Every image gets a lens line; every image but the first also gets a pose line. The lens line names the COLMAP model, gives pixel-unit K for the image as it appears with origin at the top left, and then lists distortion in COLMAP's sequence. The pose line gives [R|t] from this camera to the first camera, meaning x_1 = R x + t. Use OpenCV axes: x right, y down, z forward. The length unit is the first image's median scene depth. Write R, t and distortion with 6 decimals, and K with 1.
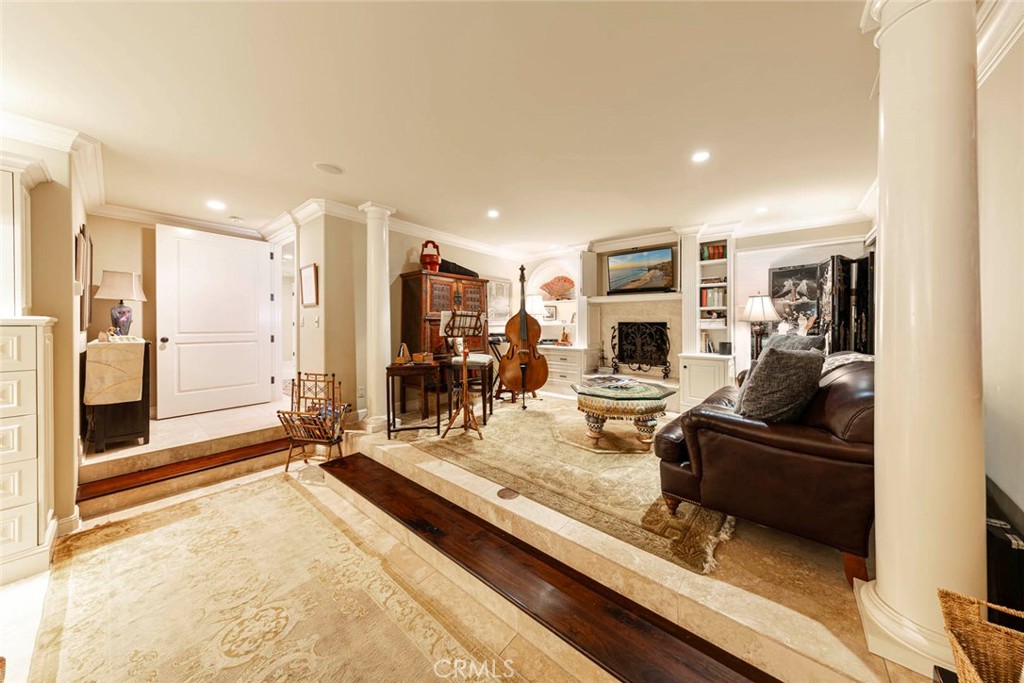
lens RADIAL K [[327.4, 0, 531.3], [0, 327.4, 324.6], [0, 0, 1]] dist [0.000870, 0.000017]
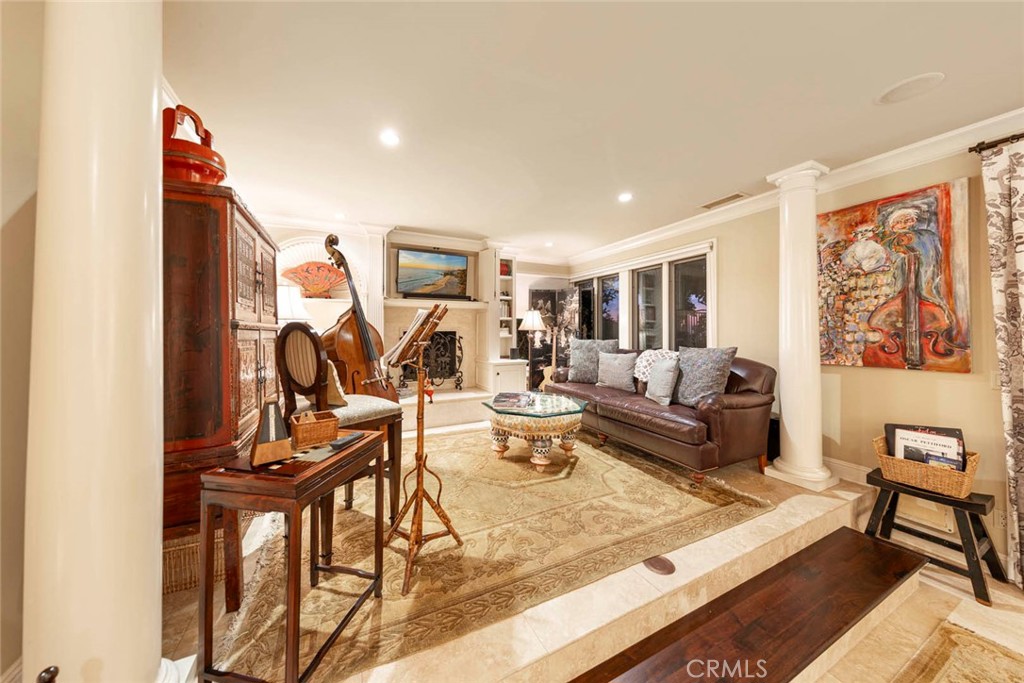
lens RADIAL K [[327.4, 0, 508.8], [0, 327.4, 330.3], [0, 0, 1]] dist [0.000870, 0.000017]
pose [[0.437737, -0.002715, 0.899099, -0.460777], [0.007313, 0.999973, -0.000541, -0.009702], [-0.899073, 0.006812, 0.437745, 0.506950]]
